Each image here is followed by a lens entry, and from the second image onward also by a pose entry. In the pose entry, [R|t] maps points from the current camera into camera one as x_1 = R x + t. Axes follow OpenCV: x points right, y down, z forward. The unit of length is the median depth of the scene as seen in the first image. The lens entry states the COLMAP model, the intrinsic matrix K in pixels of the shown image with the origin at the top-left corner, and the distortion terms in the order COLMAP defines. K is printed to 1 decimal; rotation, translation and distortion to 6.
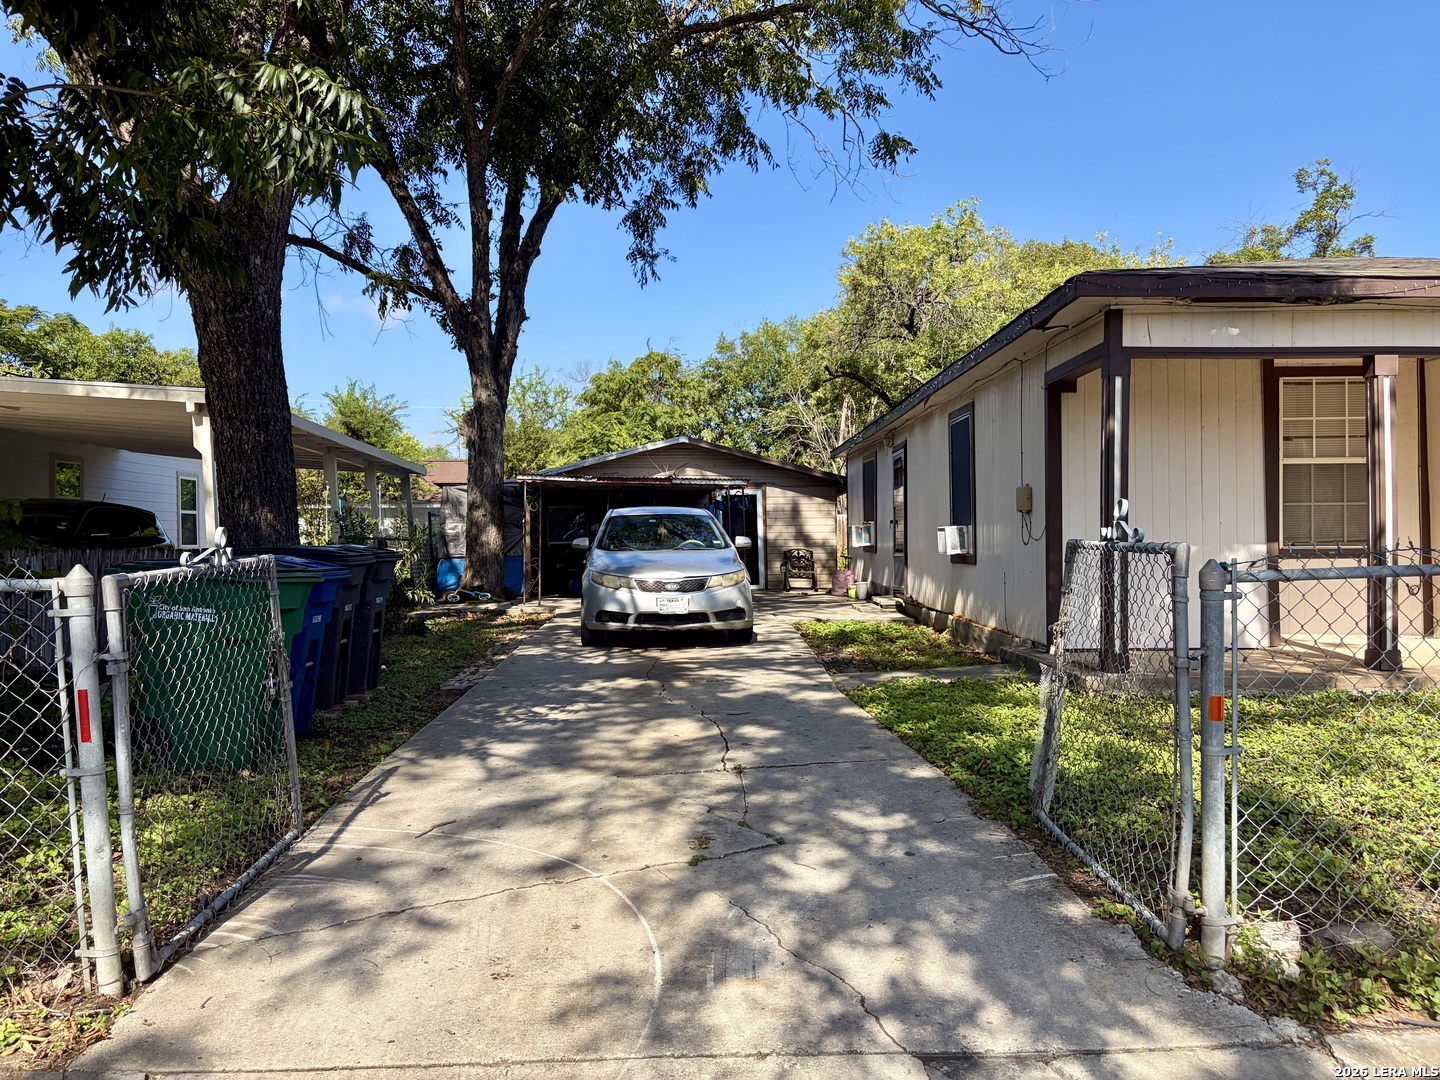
lens RADIAL K [[1111.8, 0, 717.0], [0, 1111.8, 536.4], [0, 0, 1]] dist [0.050841, -0.045401]
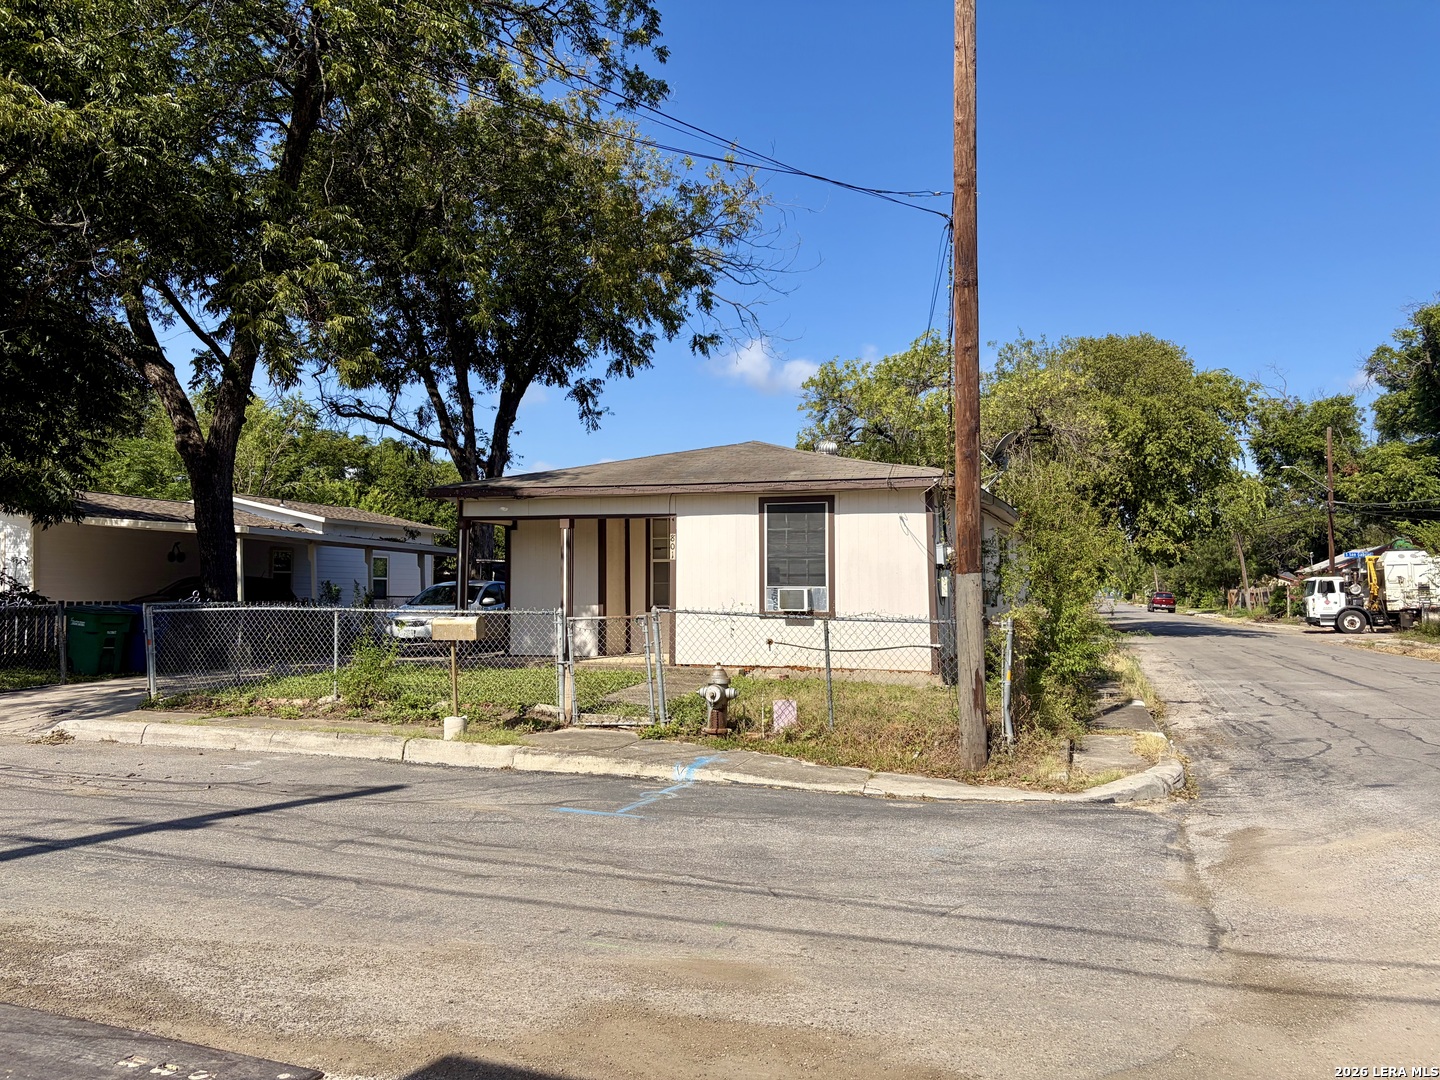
lens RADIAL K [[1111.8, 0, 726.3], [0, 1111.8, 547.4], [0, 0, 1]] dist [0.050841, -0.045401]
pose [[0.931253, -0.007149, -0.364304, 0.687530], [-0.007950, 0.999171, -0.039930, -0.008950], [0.364287, 0.040081, 0.930424, -0.360253]]
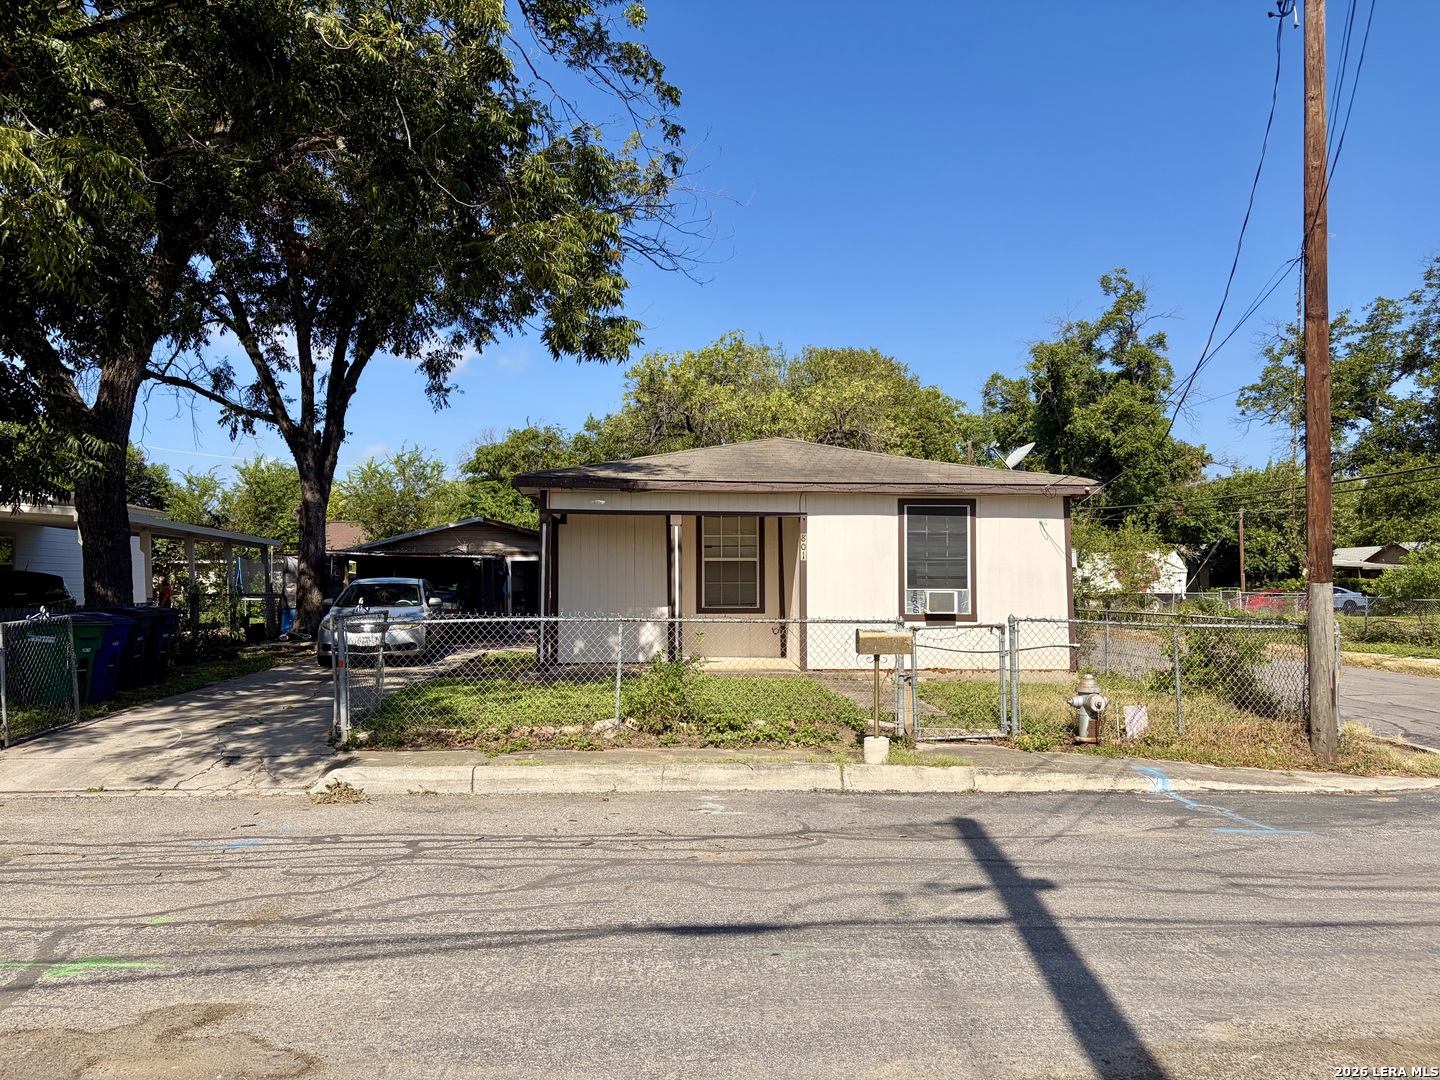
lens RADIAL K [[1111.8, 0, 719.5], [0, 1111.8, 544.8], [0, 0, 1]] dist [0.050841, -0.045401]
pose [[0.999275, 0.008899, 0.037020, 0.240441], [-0.007625, 0.999378, -0.034427, -0.016281], [-0.037303, 0.034120, 0.998721, -0.397559]]
